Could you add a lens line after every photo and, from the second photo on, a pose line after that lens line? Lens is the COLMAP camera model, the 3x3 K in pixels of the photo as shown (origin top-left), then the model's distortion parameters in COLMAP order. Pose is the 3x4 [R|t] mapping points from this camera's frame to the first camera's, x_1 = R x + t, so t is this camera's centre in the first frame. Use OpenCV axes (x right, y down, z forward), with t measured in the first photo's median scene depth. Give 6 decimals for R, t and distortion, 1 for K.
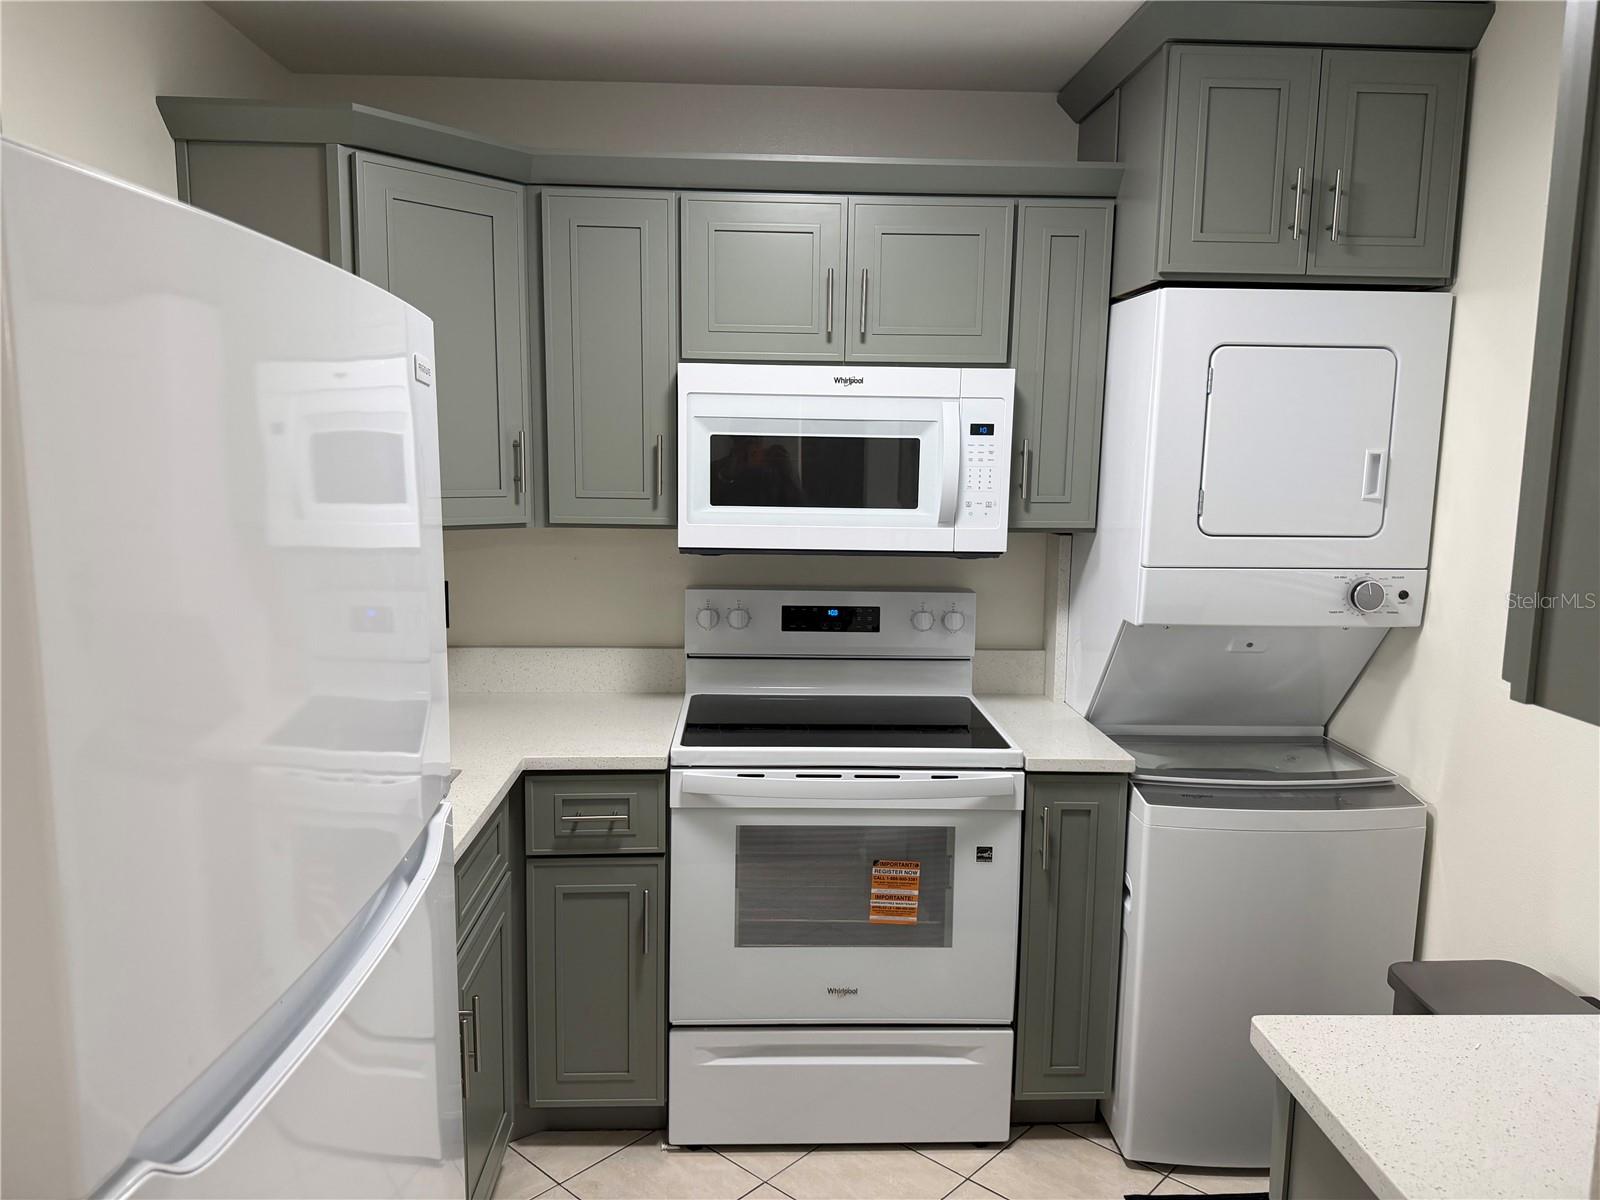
lens RADIAL K [[1138.0, 0, 800.0], [0, 1138.0, 600.0], [0, 0, 1]] dist [0.073599, -0.000250]
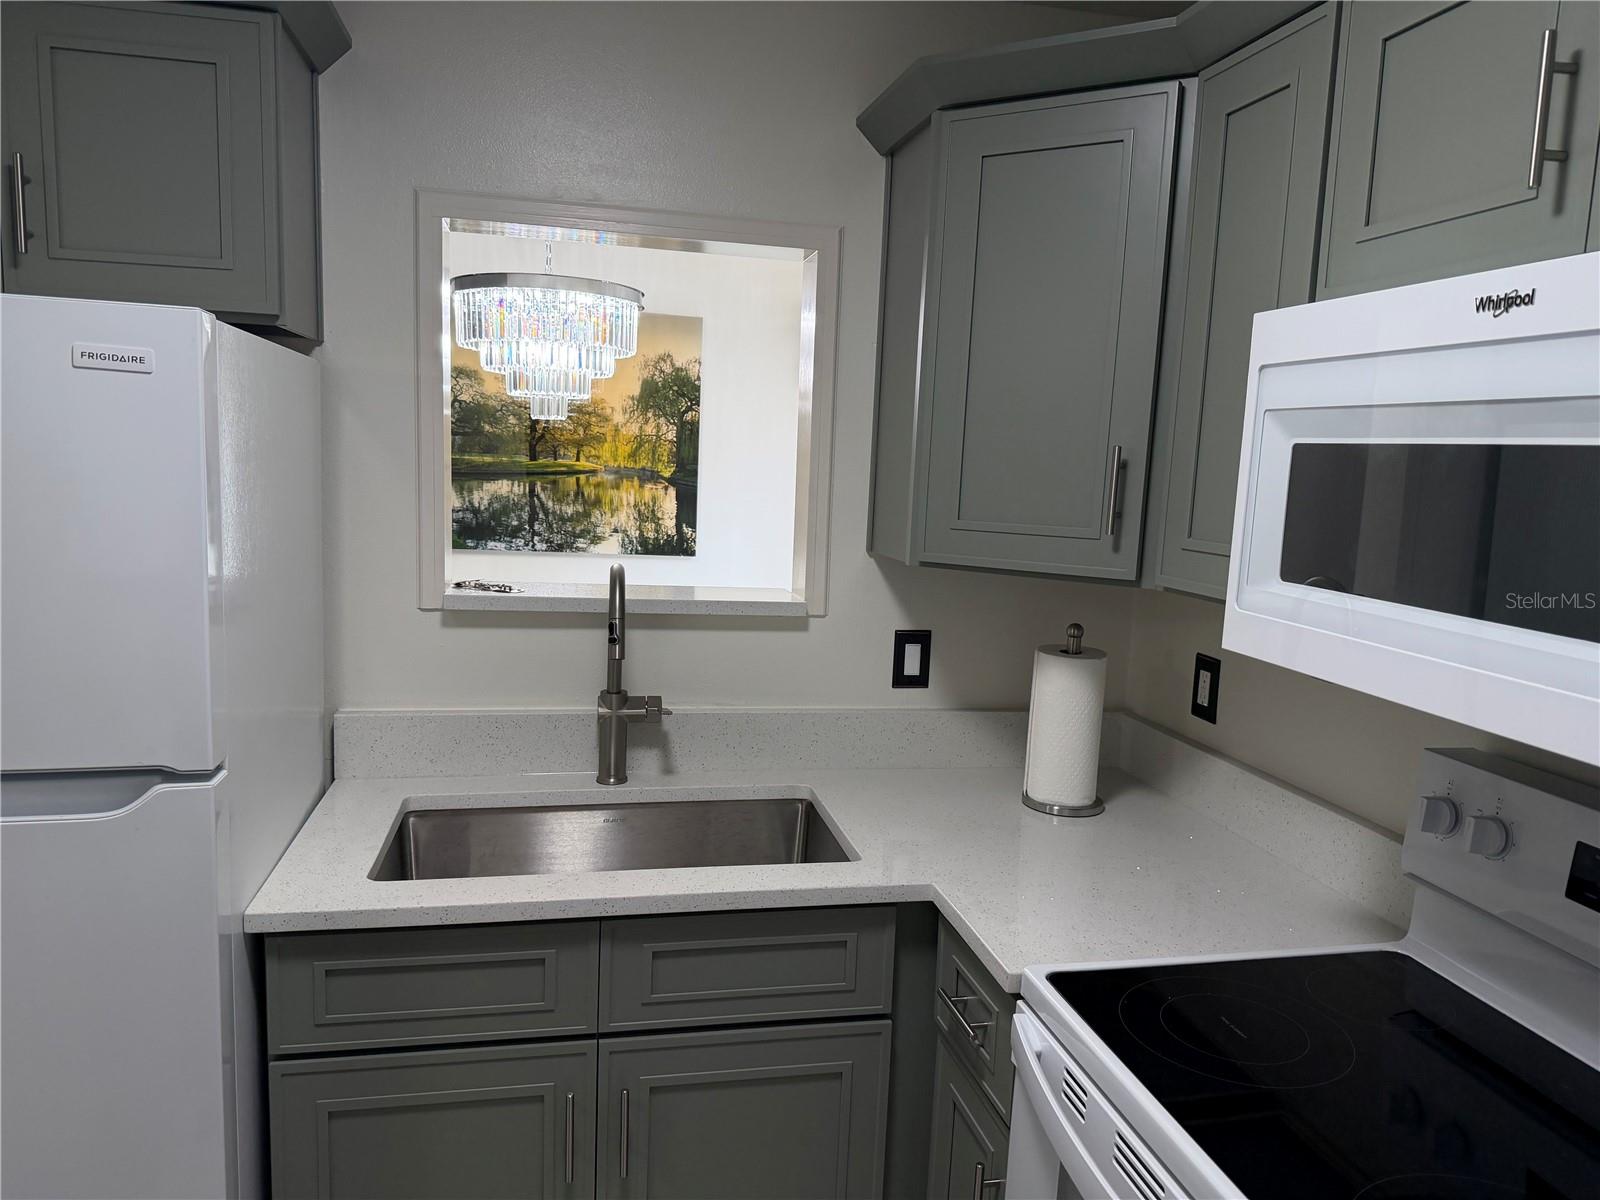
lens RADIAL K [[1200.5, 0, 800.0], [0, 1200.5, 600.0], [0, 0, 1]] dist [-0.005066, -0.001155]
pose [[0.193307, 0.112267, -0.974694, 0.409041], [-0.158829, 0.983909, 0.081829, -0.084786], [0.968197, 0.138992, 0.208028, 0.685092]]
